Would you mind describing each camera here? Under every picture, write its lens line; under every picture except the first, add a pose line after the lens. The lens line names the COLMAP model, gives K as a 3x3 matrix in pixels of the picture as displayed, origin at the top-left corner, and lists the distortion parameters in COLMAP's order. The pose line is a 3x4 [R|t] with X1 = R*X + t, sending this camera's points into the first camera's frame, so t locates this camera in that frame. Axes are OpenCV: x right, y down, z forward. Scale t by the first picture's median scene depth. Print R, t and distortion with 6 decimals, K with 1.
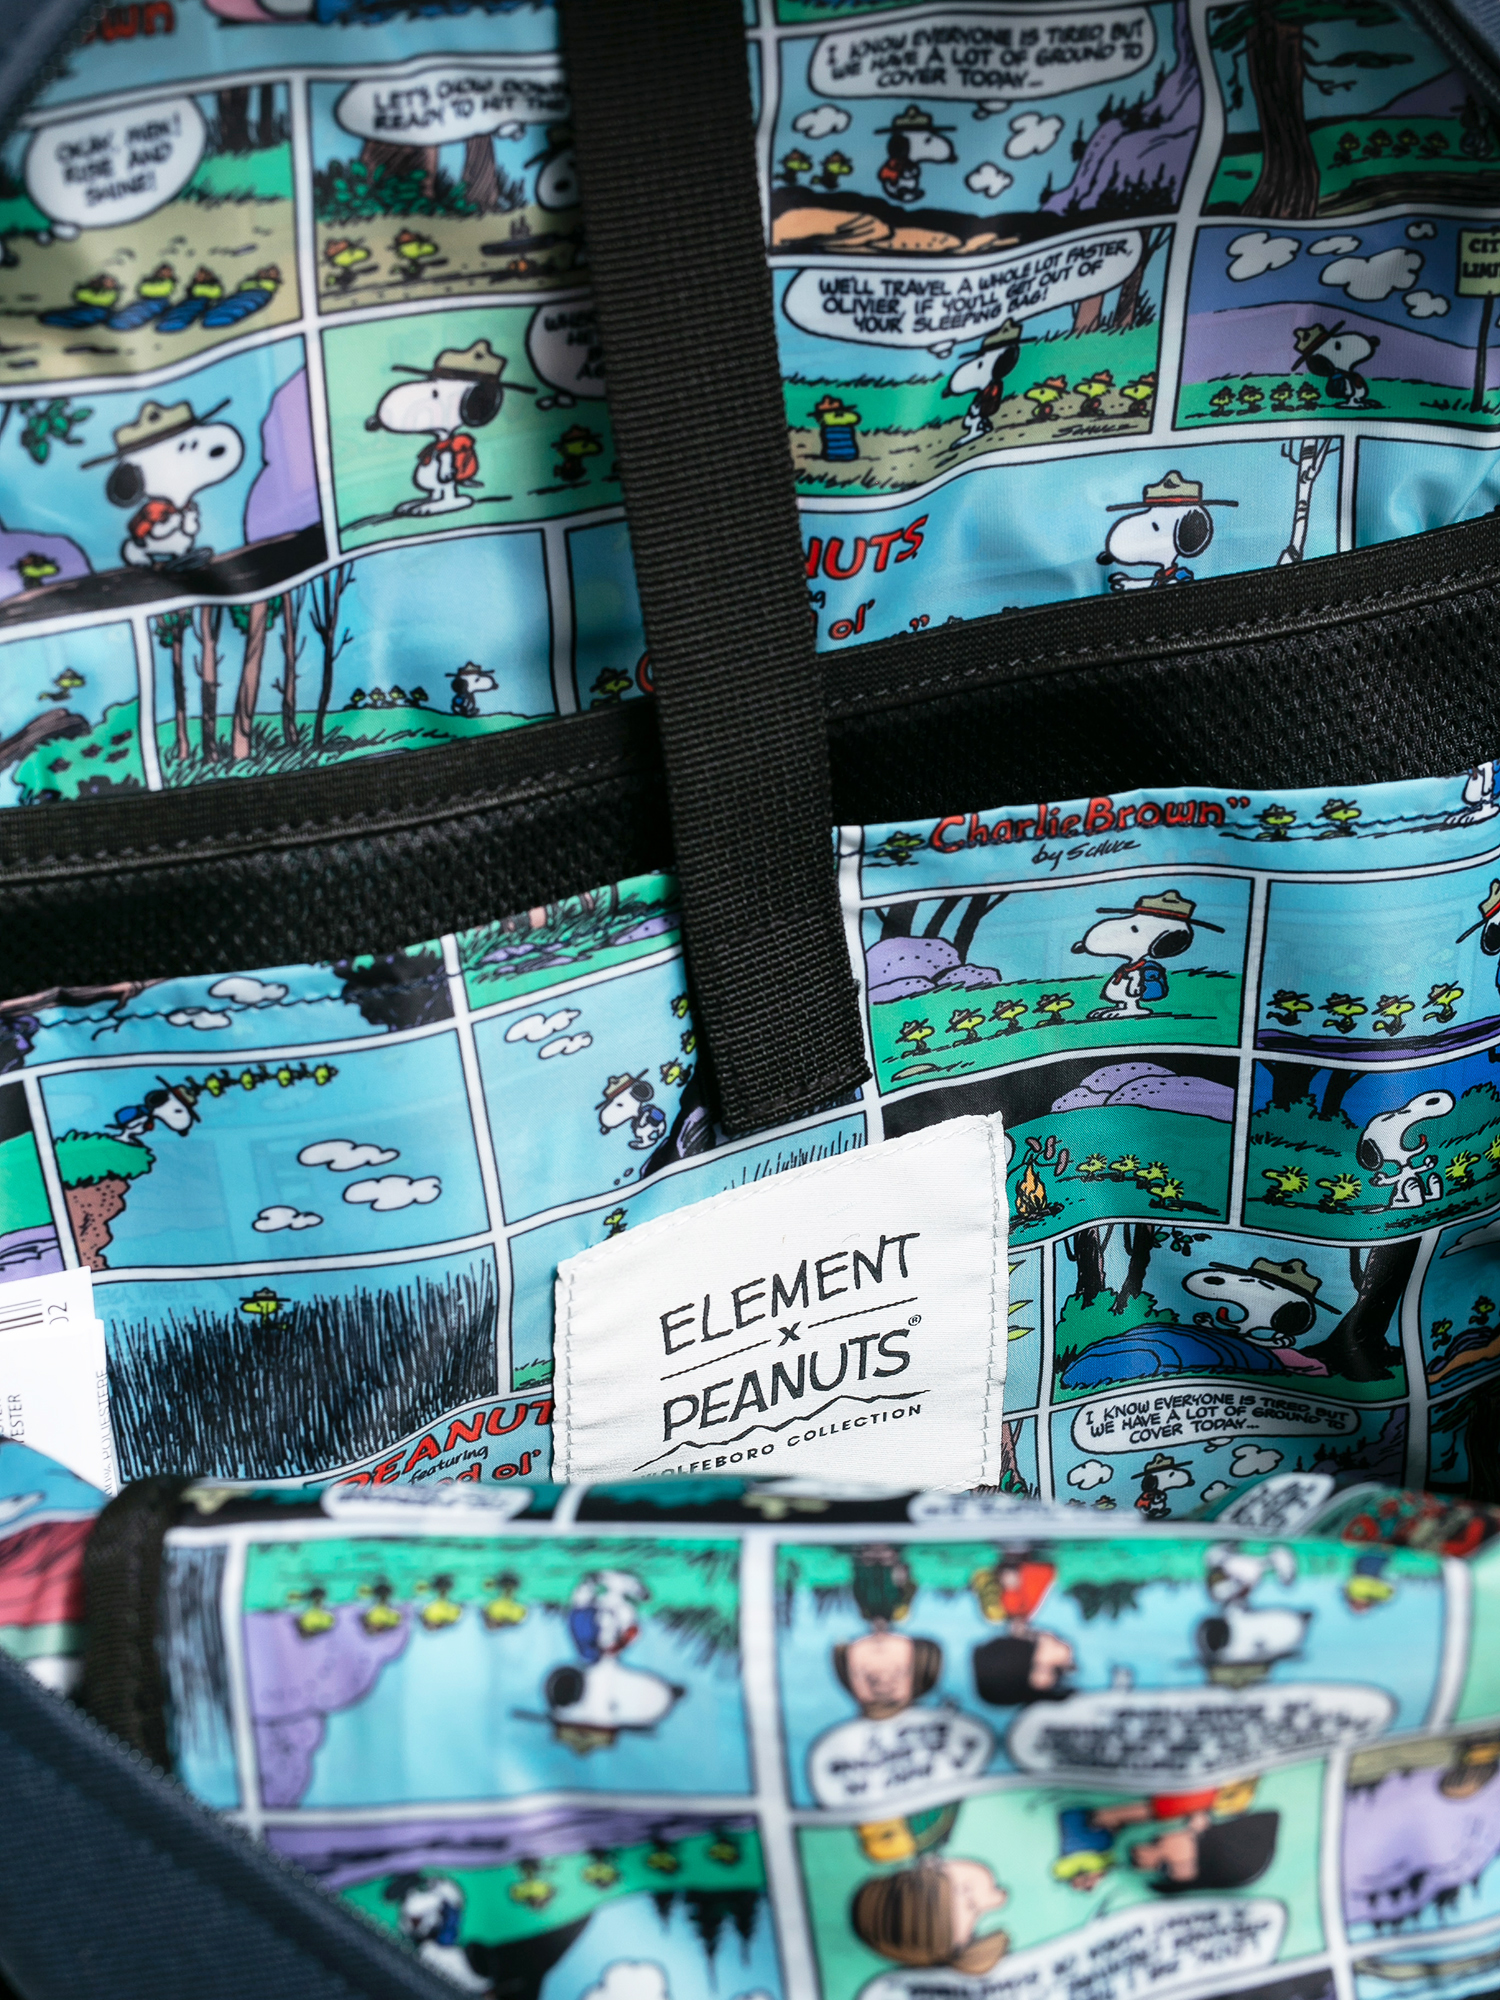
lens RADIAL K [[3288.5, 0, 756.6], [0, 3288.5, 997.0], [0, 0, 1]] dist [-0.053884, -0.037025]
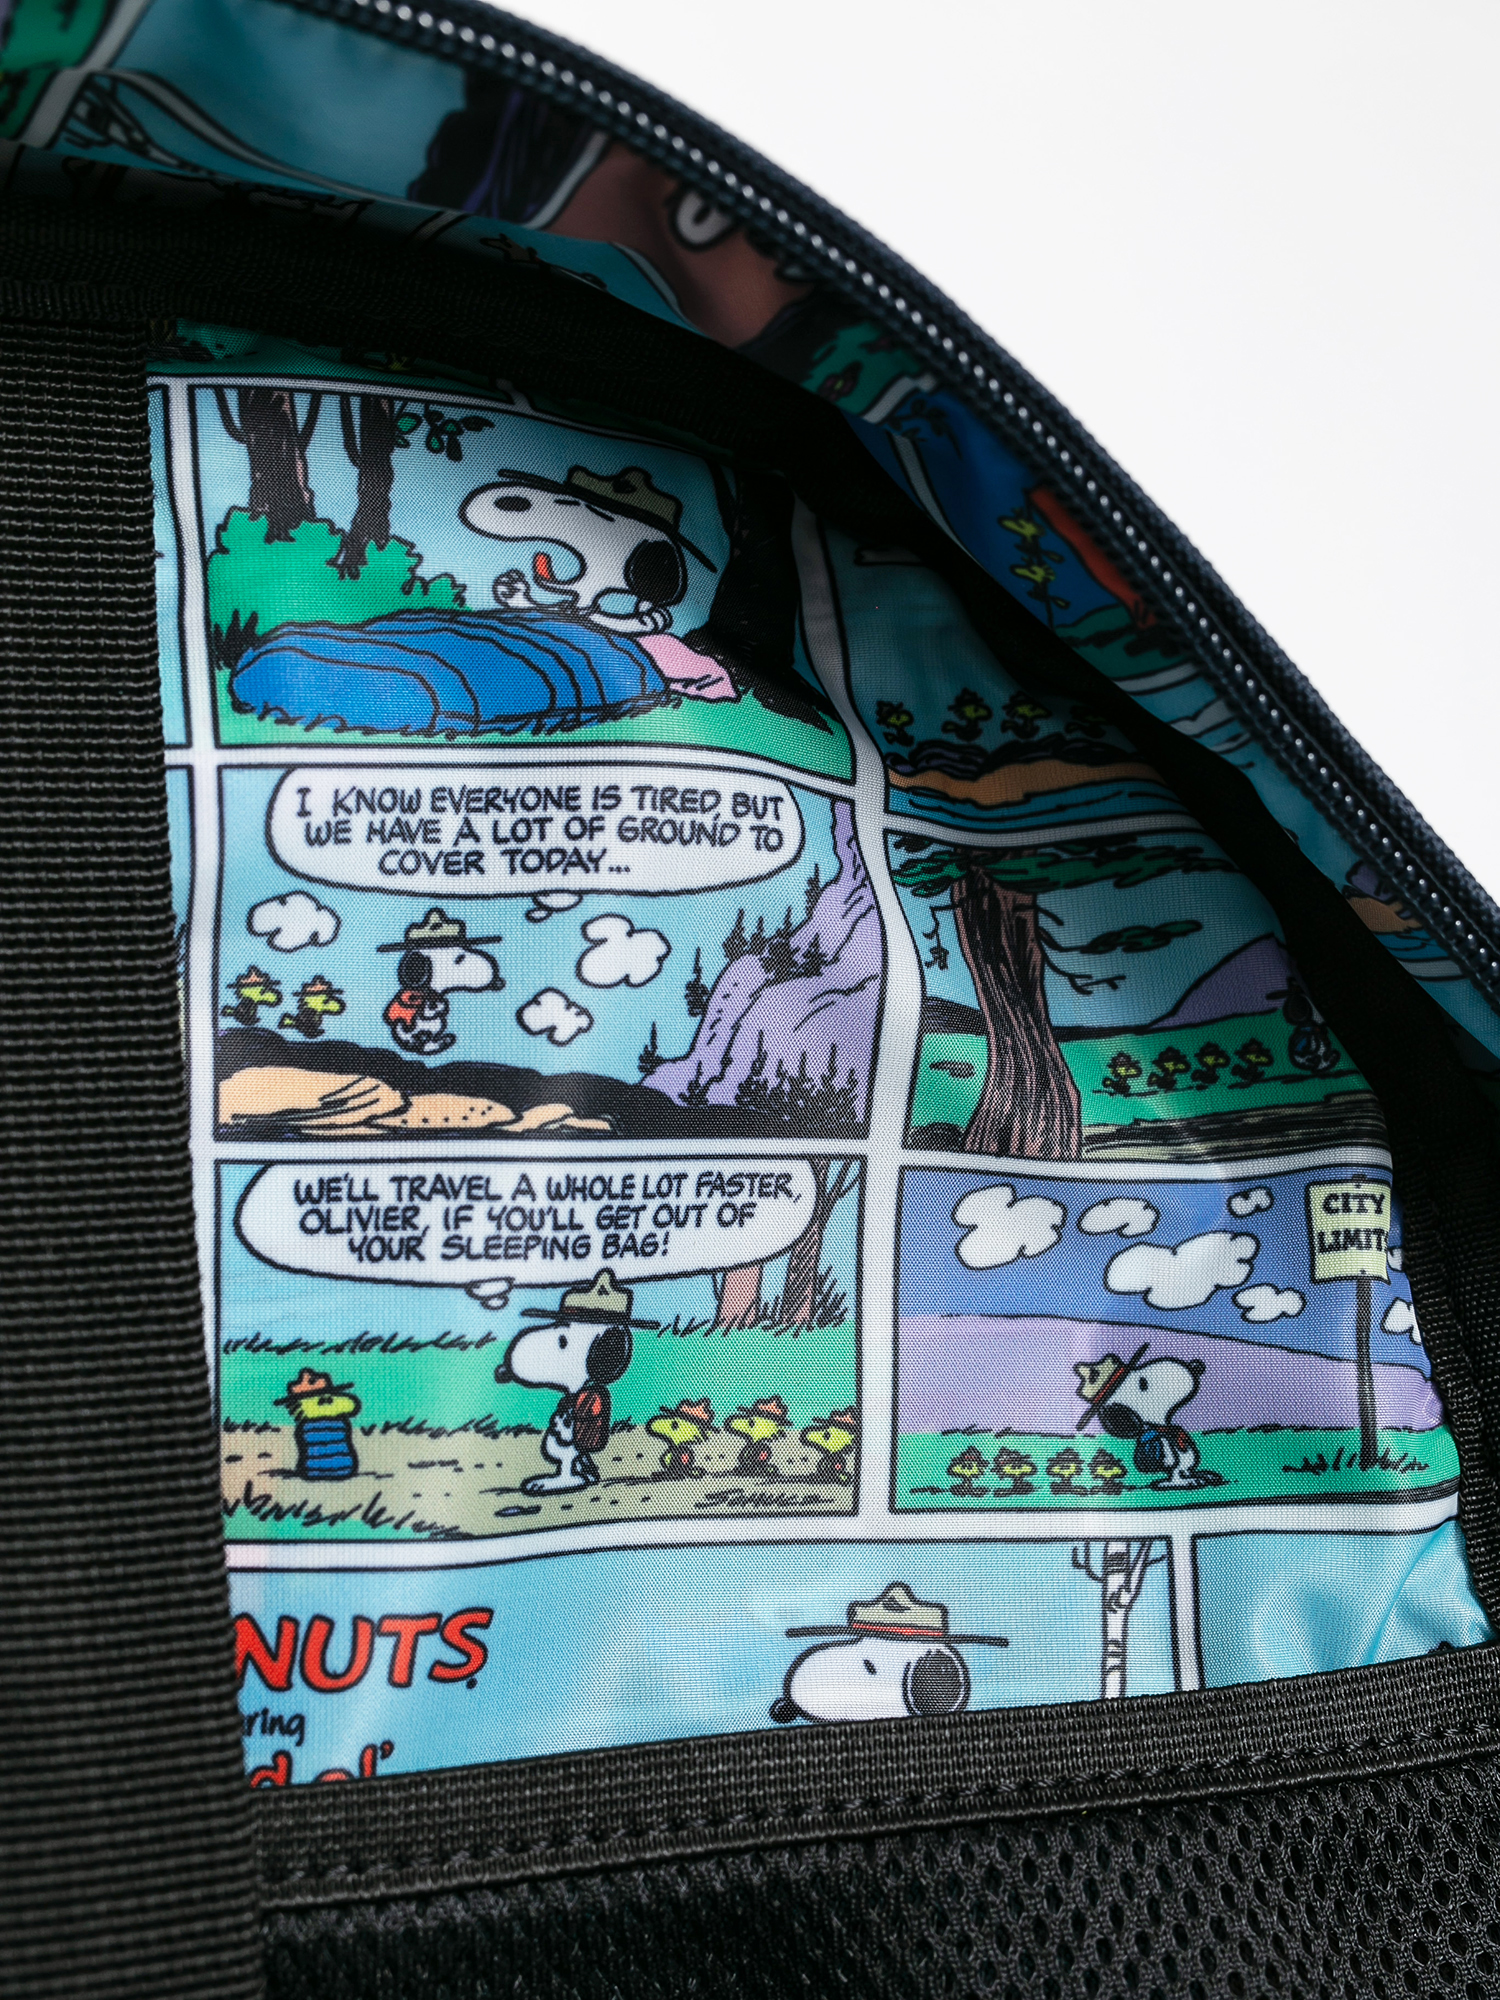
lens RADIAL K [[3288.5, 0, 756.6], [0, 3288.5, 997.0], [0, 0, 1]] dist [-0.053884, -0.037025]
pose [[0.999883, -0.011662, 0.009918, 0.100647], [0.015296, 0.788277, -0.615131, 0.143012], [-0.000645, 0.615210, 0.788363, 0.466203]]
